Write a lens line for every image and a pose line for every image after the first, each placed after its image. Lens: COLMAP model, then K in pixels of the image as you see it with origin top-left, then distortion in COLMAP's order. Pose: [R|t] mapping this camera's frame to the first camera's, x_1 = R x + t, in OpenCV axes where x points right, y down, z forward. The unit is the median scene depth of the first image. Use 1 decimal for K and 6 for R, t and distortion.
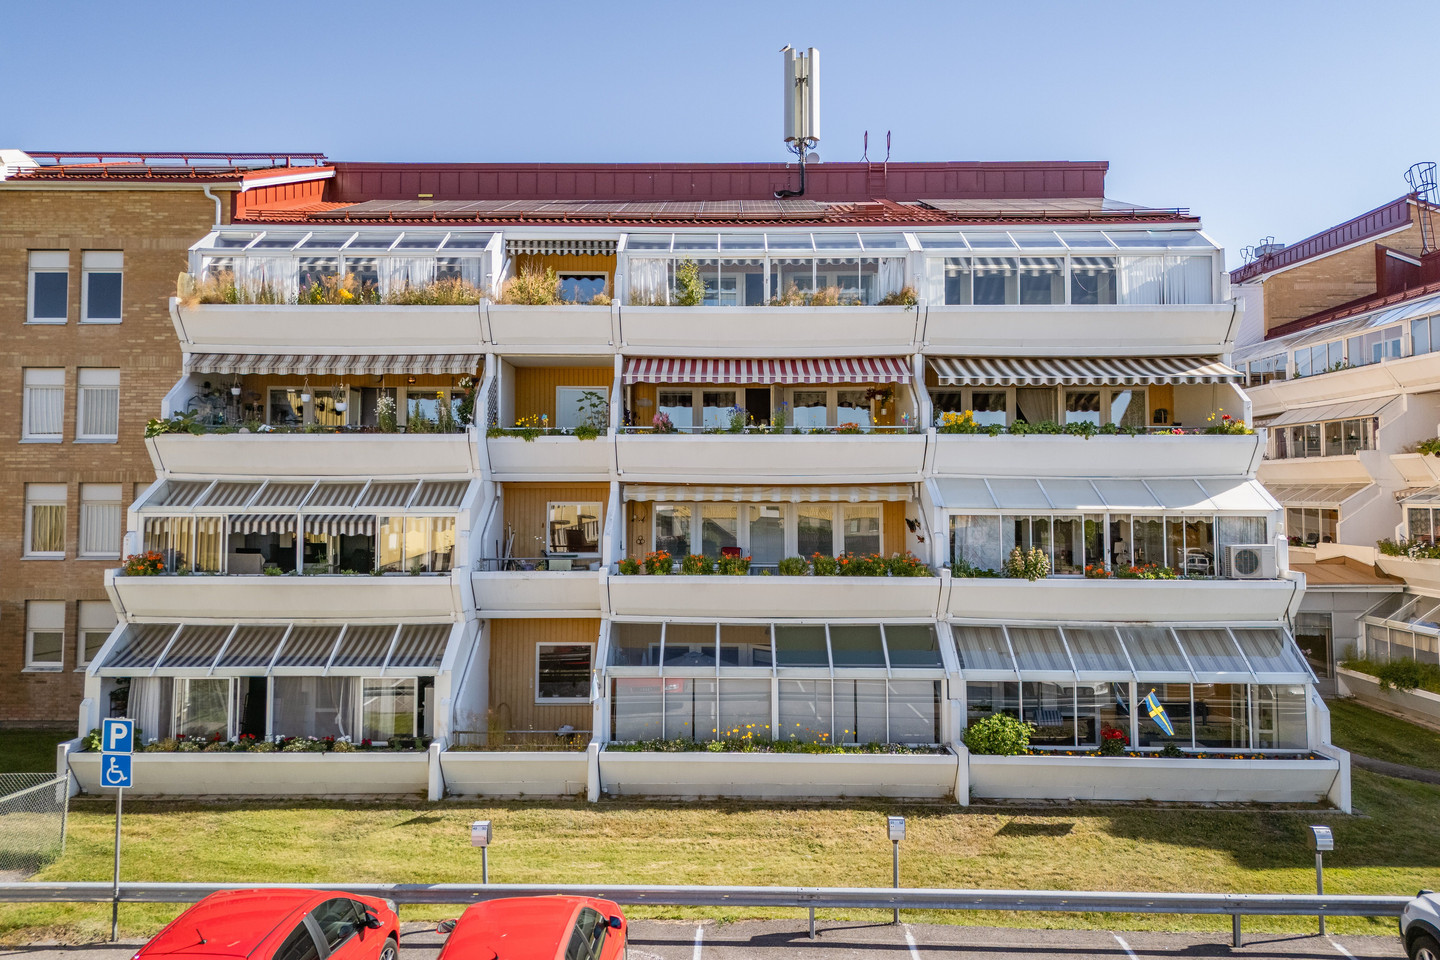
lens RADIAL K [[988.6, 0, 720.0], [0, 988.6, 480.0], [0, 0, 1]] dist [0.056138, -0.051219]
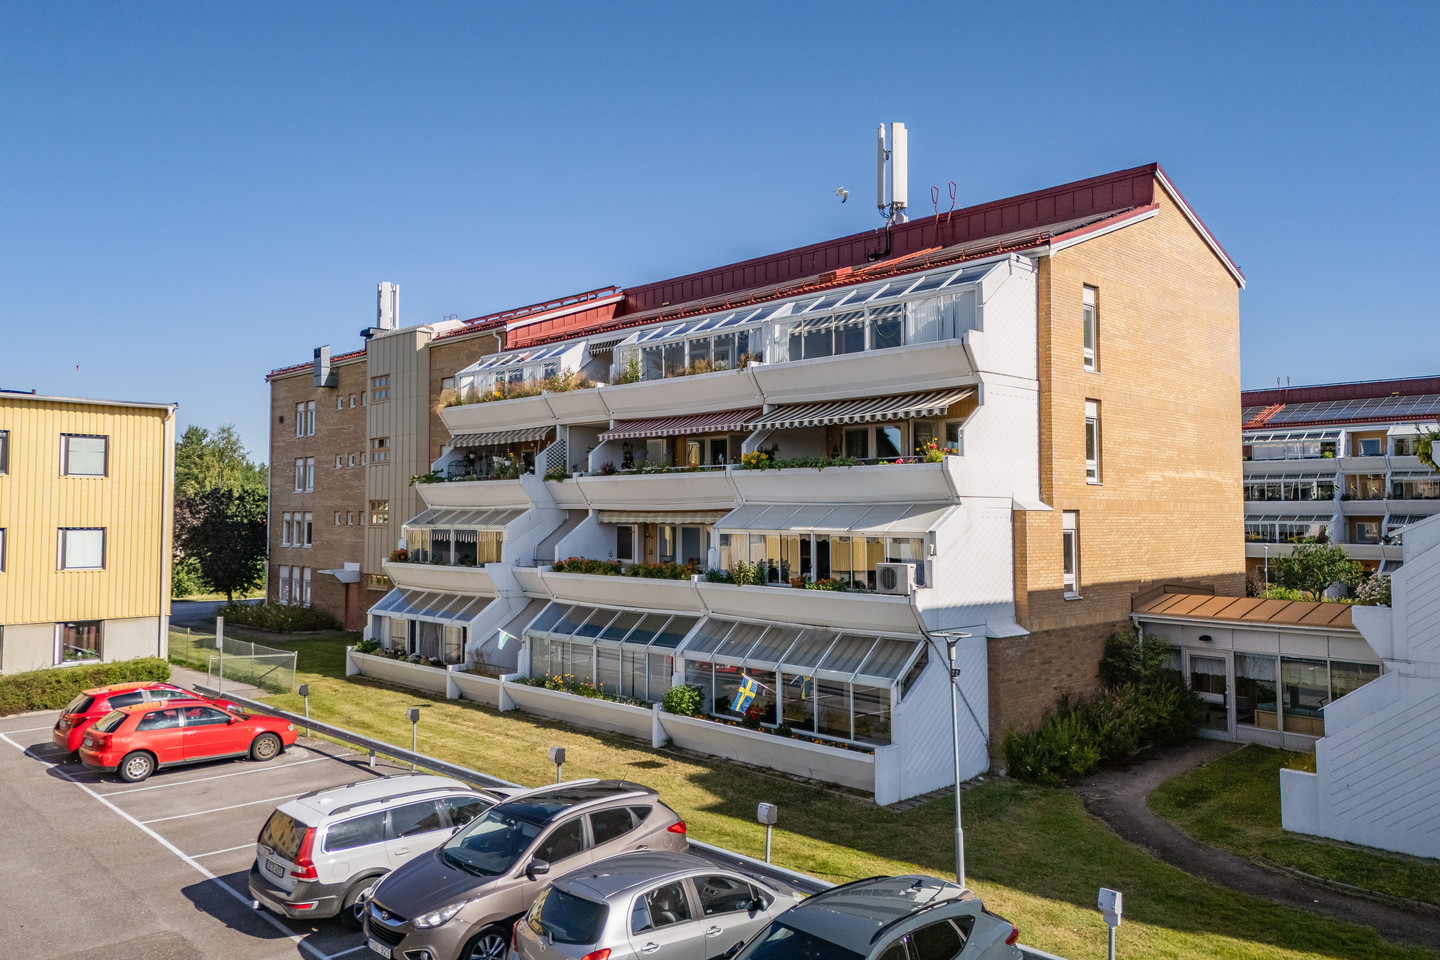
lens RADIAL K [[1056.5, 0, 720.0], [0, 1056.5, 480.0], [0, 0, 1]] dist [0.076941, -0.067982]
pose [[0.714296, -0.023836, -0.699438, 1.065980], [-0.001102, 0.999380, -0.035182, 0.013184], [0.699843, 0.025901, 0.713827, 0.025138]]
